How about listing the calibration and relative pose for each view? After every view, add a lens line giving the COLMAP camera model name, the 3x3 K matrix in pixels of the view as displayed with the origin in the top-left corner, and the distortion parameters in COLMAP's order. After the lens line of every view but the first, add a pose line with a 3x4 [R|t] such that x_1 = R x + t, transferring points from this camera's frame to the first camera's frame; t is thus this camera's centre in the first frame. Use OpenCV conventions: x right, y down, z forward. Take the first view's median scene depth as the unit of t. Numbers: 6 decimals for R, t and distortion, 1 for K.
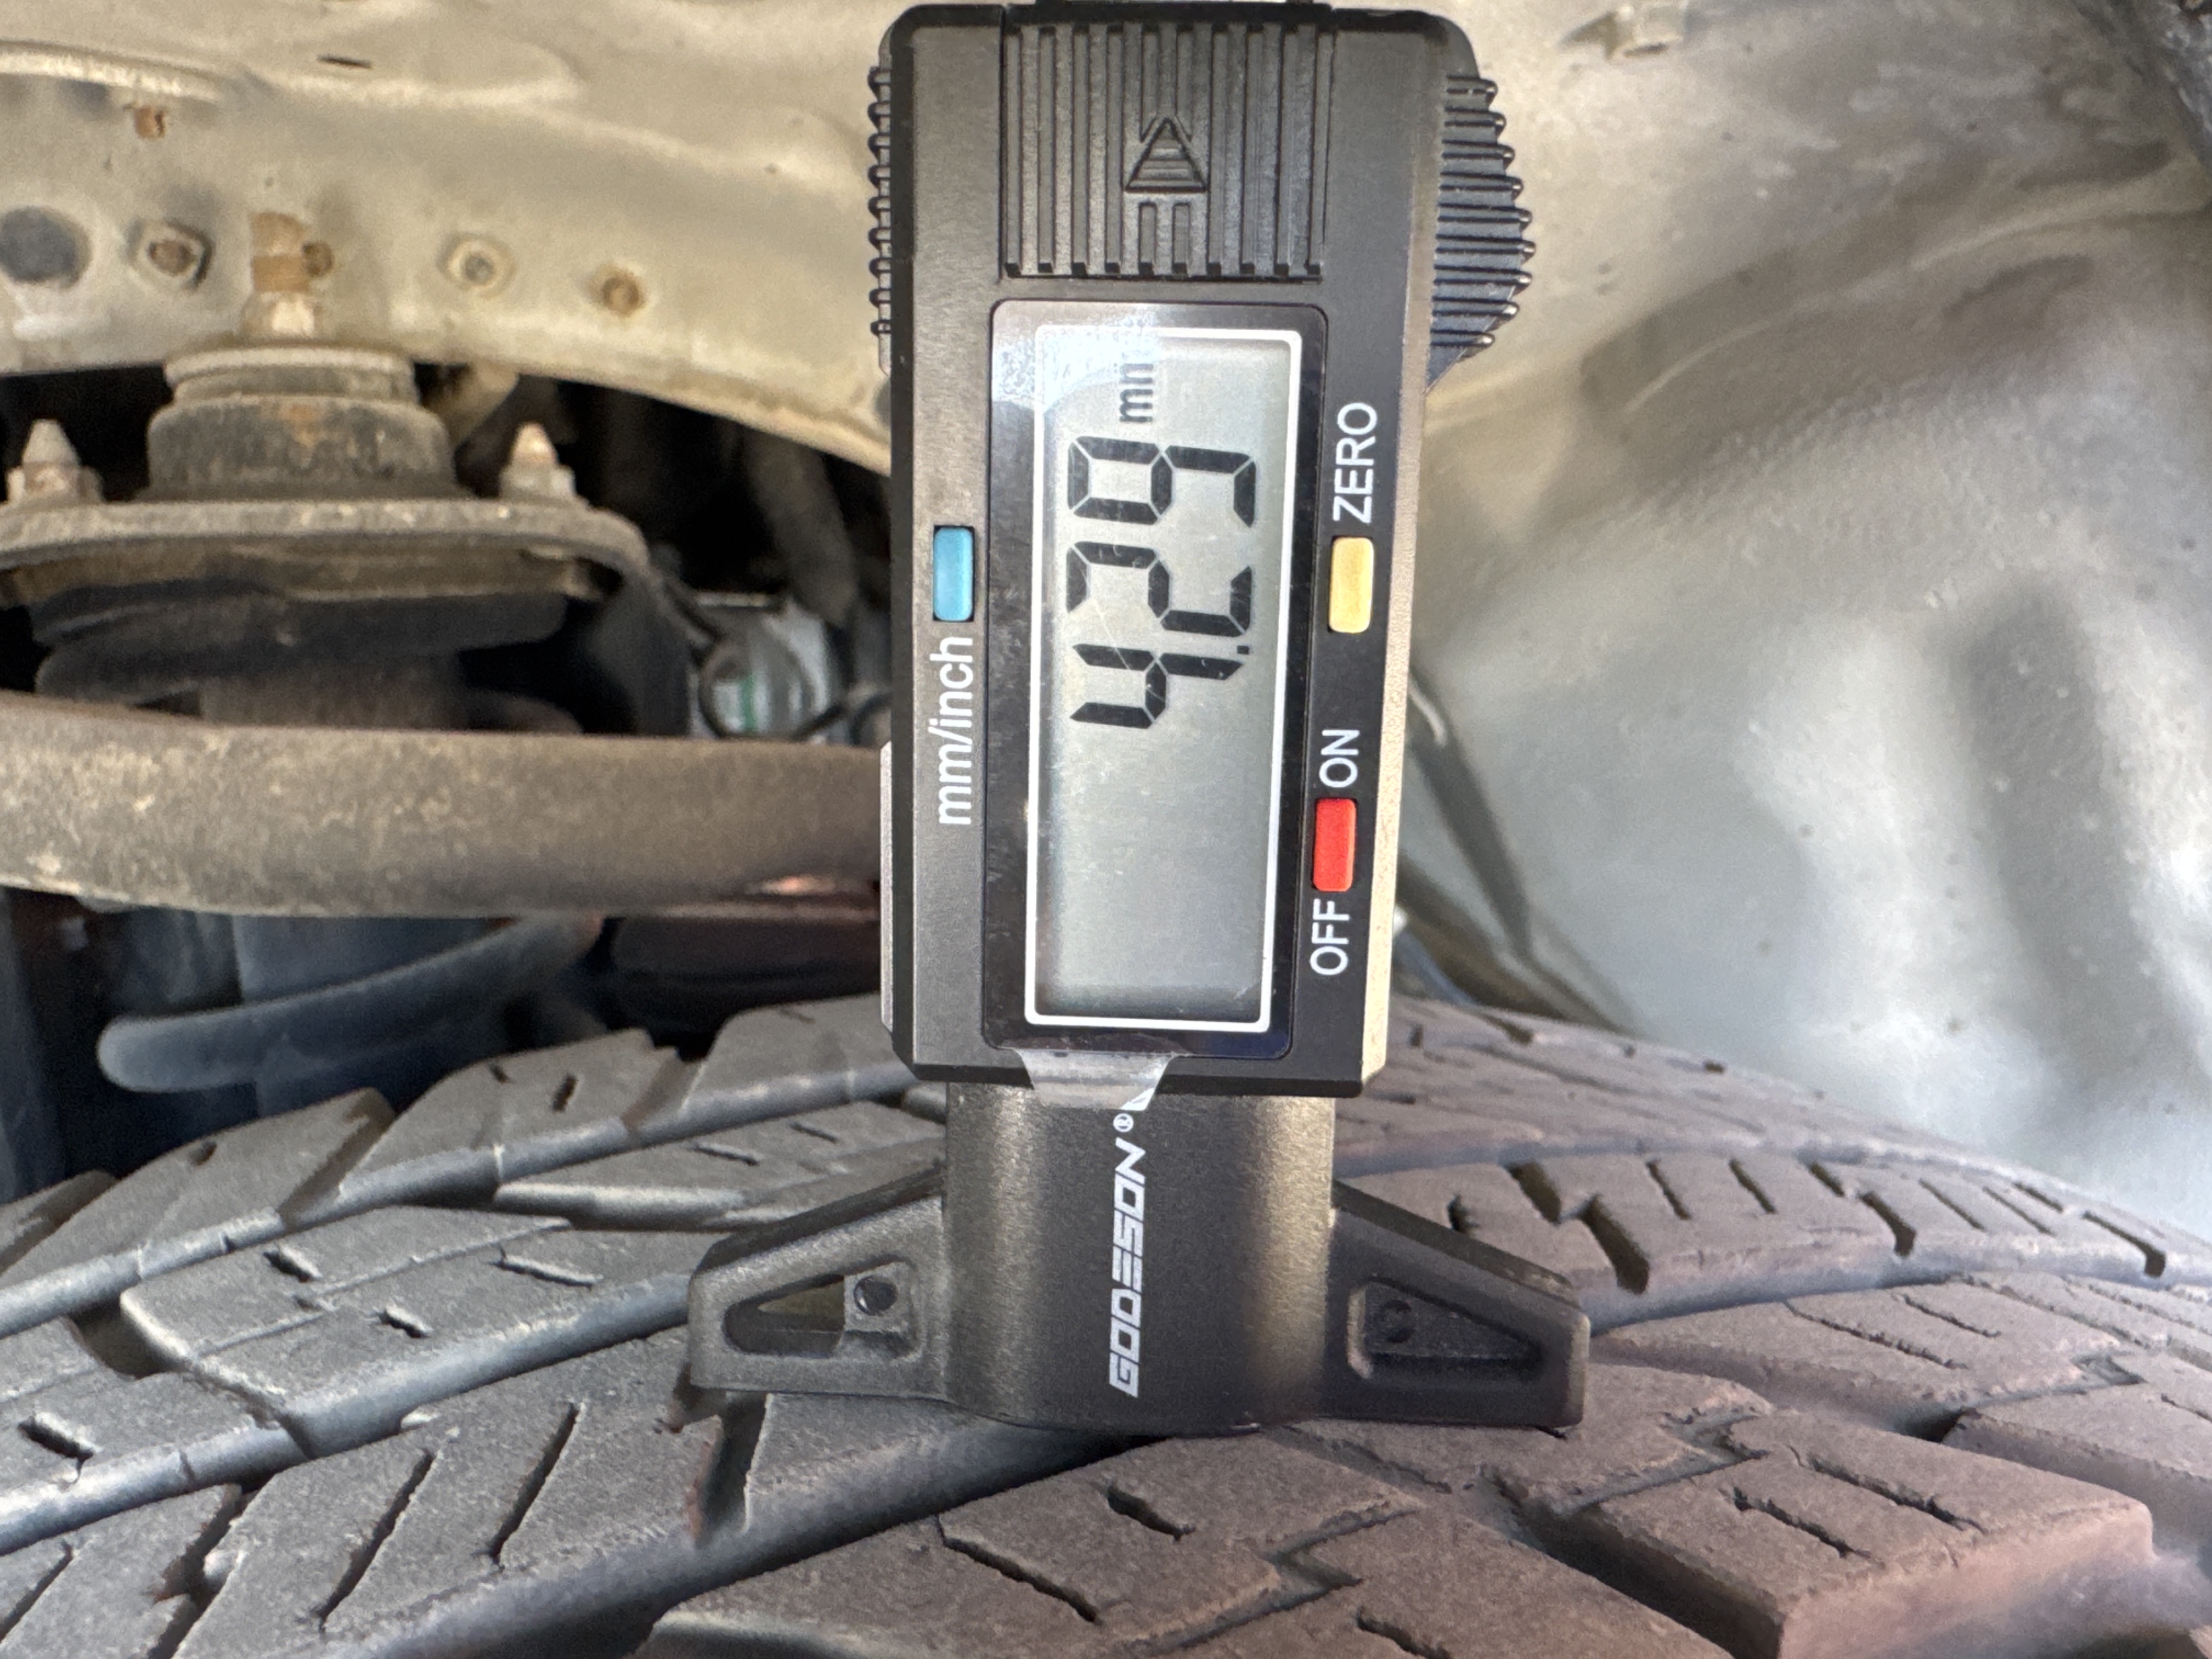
lens RADIAL K [[1567.8, 0, 1100.6], [0, 1567.8, 828.0], [0, 0, 1]] dist [-0.005982, -0.011921]
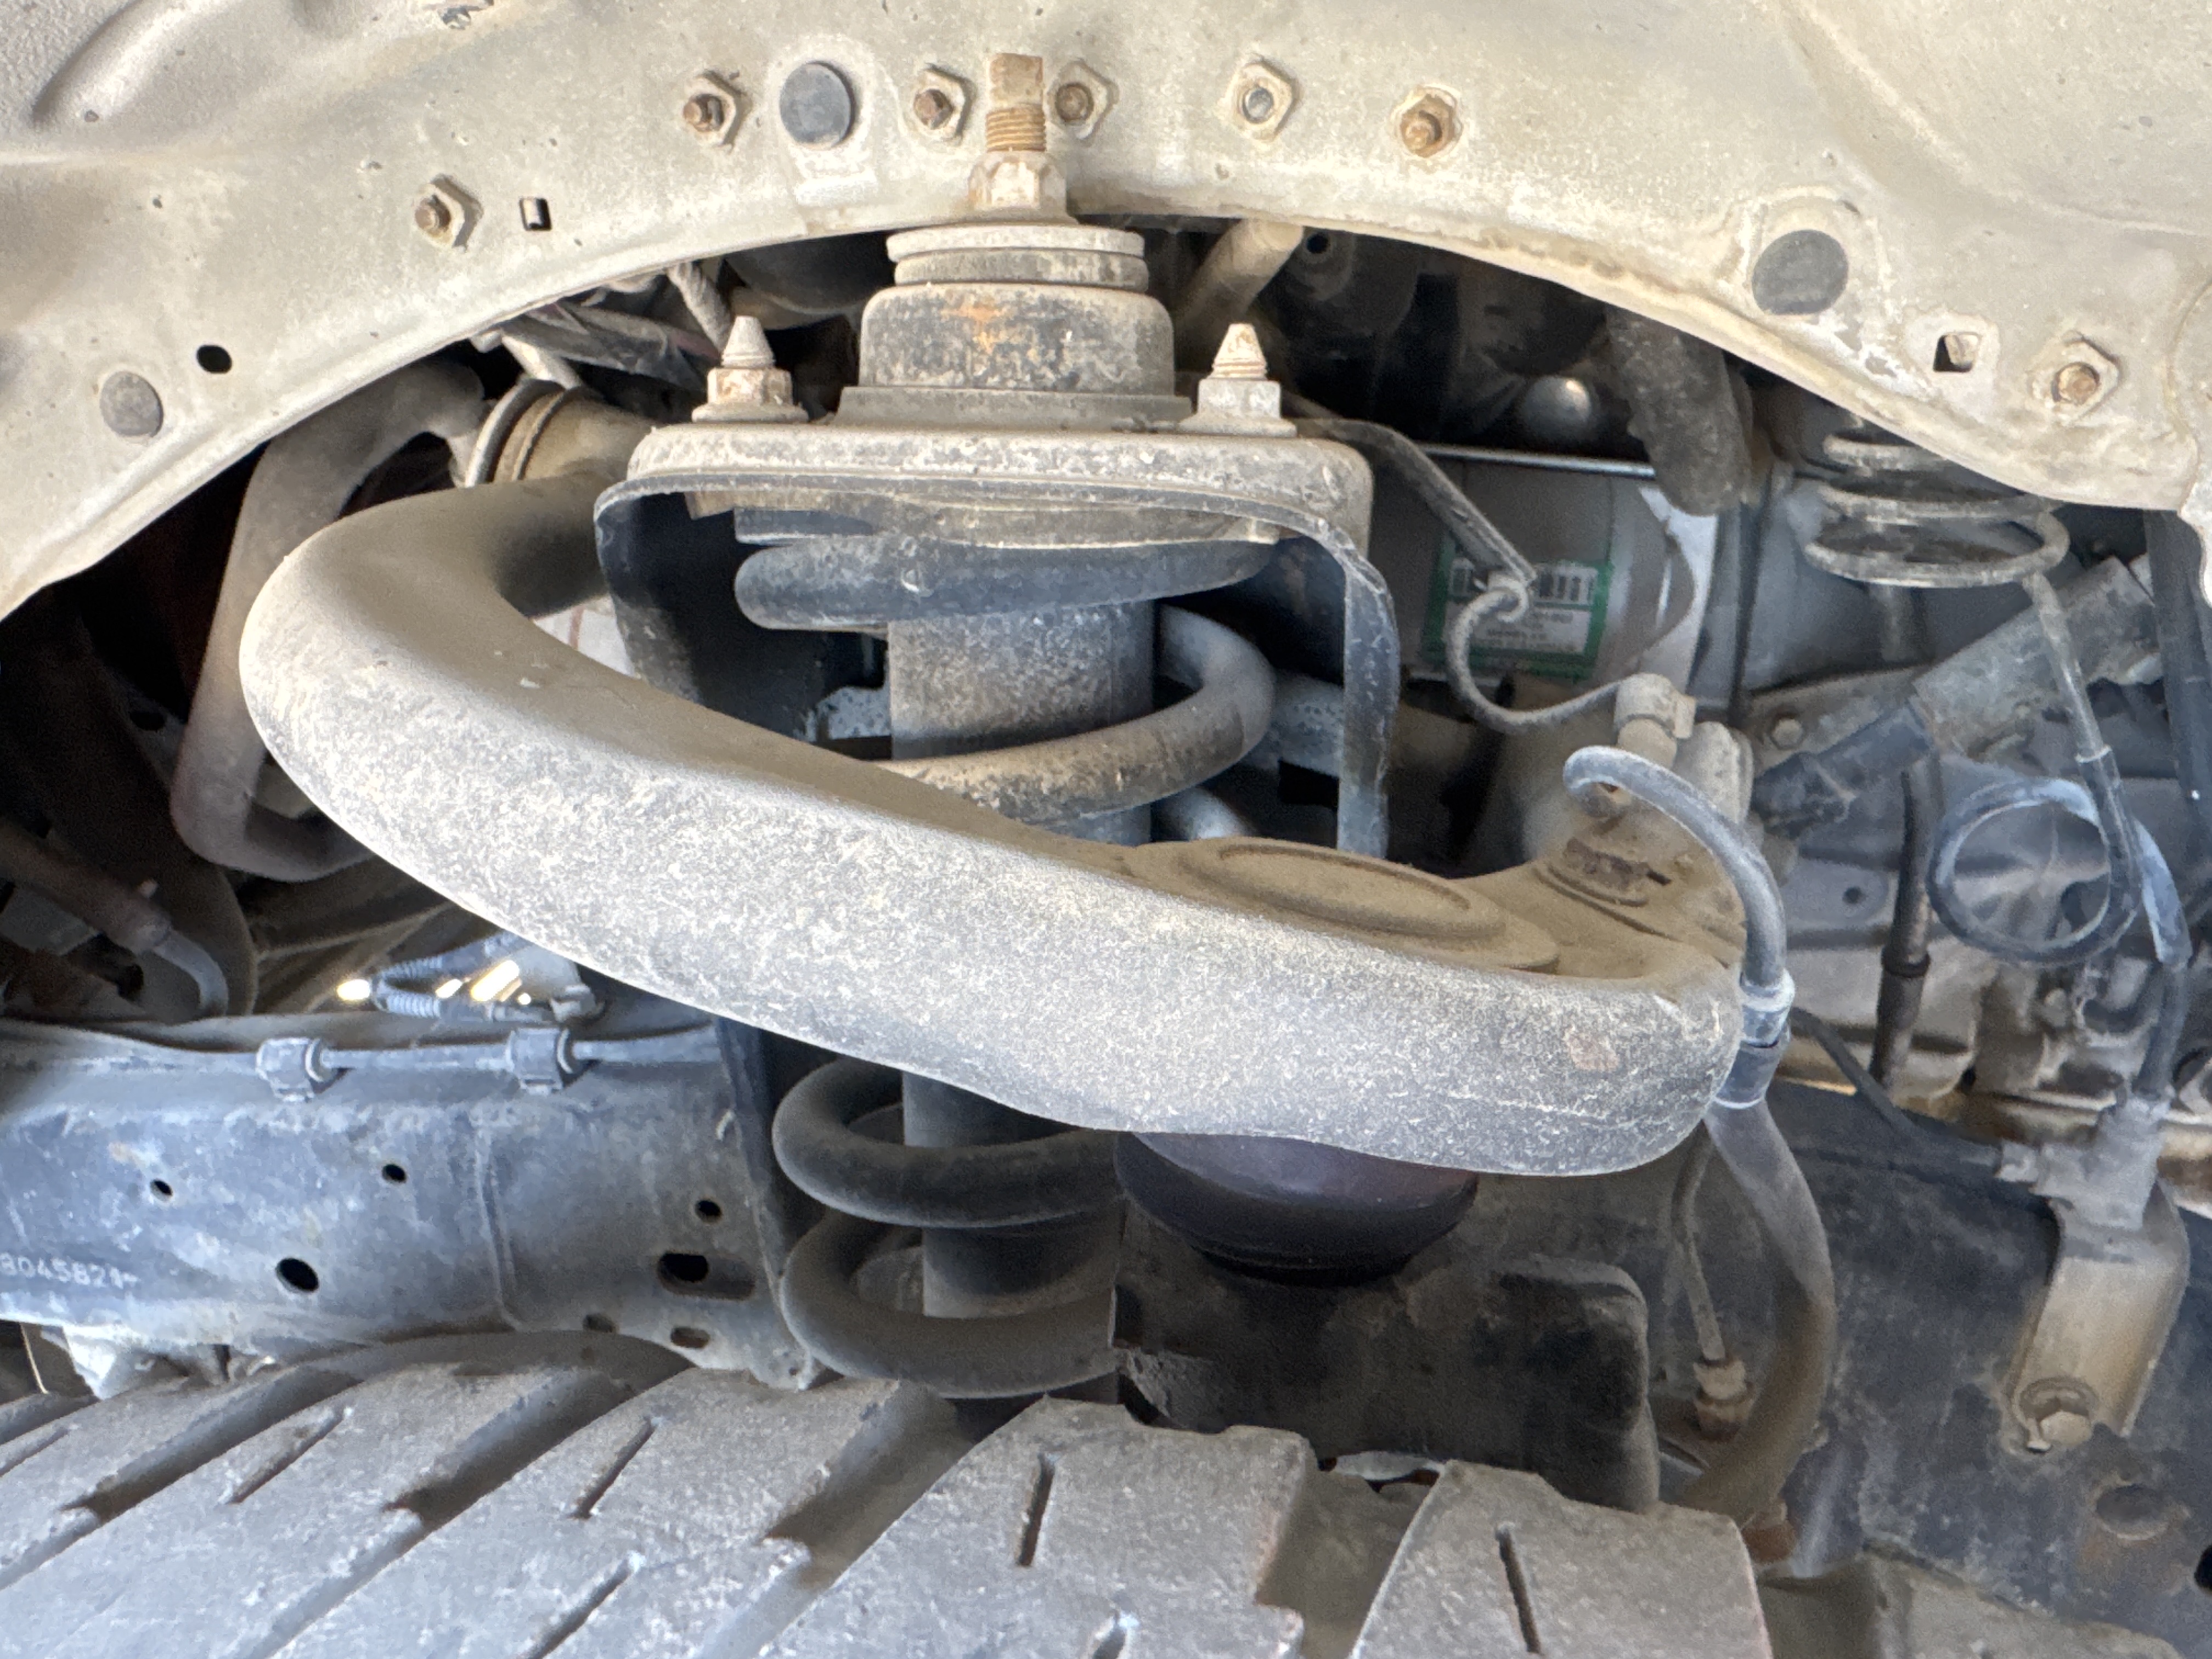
lens RADIAL K [[1567.8, 0, 1100.6], [0, 1567.8, 836.5], [0, 0, 1]] dist [-0.005982, -0.011921]
pose [[0.821754, 0.207569, -0.530694, 0.052902], [-0.130960, 0.975162, 0.178627, -0.140096], [0.554590, -0.077288, 0.828527, 0.292174]]
